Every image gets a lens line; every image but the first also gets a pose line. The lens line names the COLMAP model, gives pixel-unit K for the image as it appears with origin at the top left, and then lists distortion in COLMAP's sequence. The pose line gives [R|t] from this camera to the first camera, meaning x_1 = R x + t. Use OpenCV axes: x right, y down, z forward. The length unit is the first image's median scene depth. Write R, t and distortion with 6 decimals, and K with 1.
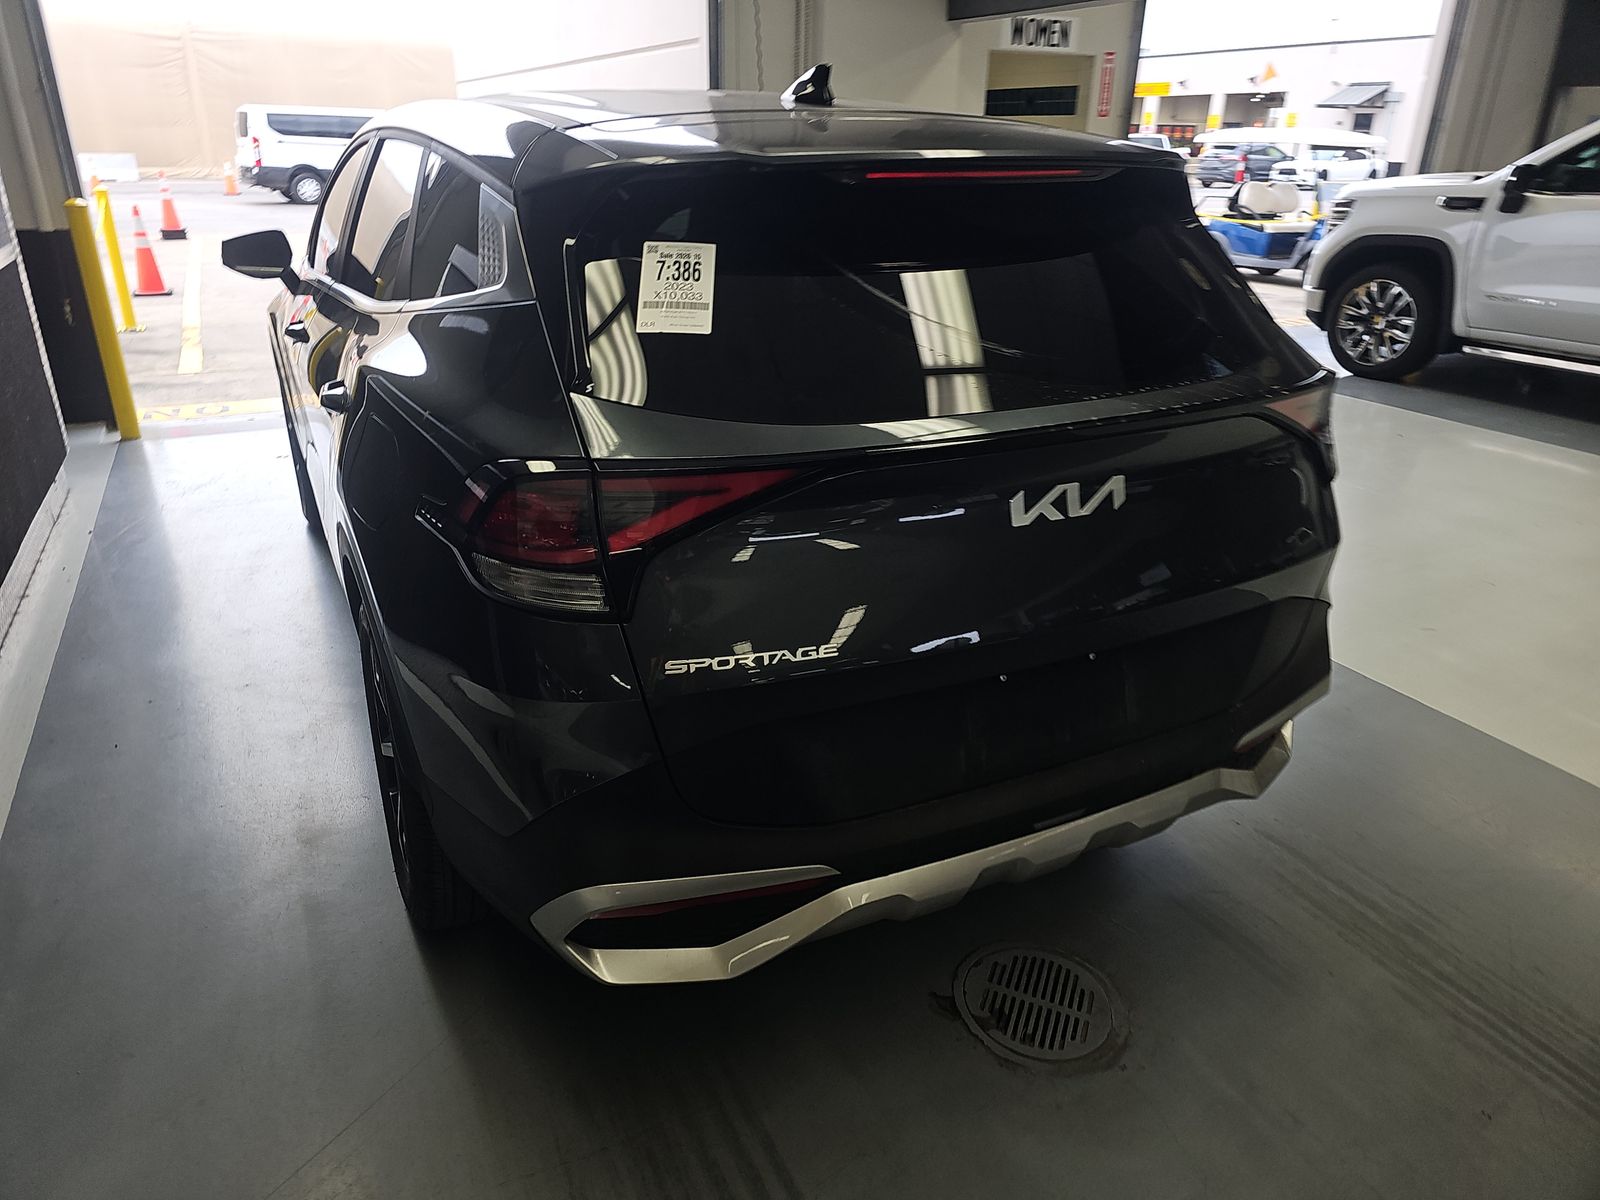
lens RADIAL K [[1069.9, 0, 747.1], [0, 1069.9, 600.4], [0, 0, 1]] dist [0.055002, -0.060031]
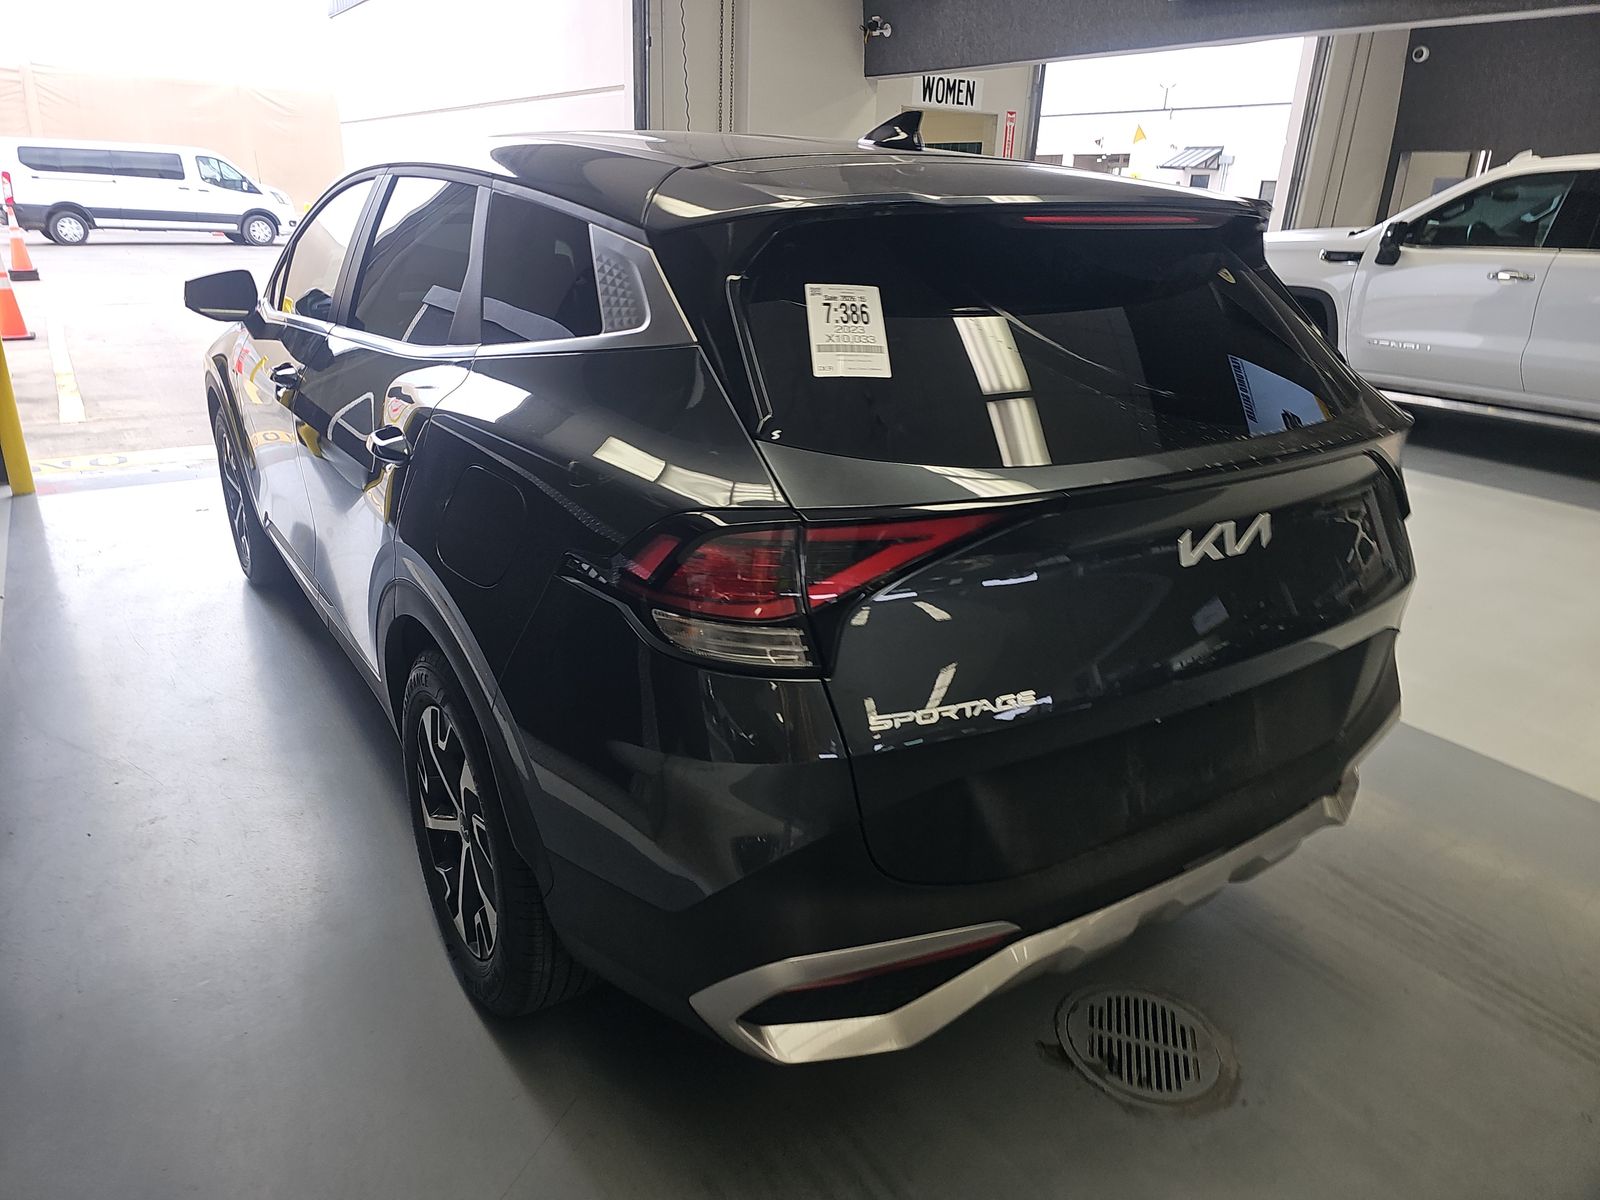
lens RADIAL K [[1069.9, 0, 747.1], [0, 1069.9, 600.4], [0, 0, 1]] dist [0.055002, -0.060031]
pose [[0.991270, -0.029754, 0.128445, -0.207791], [0.034756, 0.998715, -0.036874, -0.010692], [-0.127183, 0.041016, 0.991031, 0.043085]]
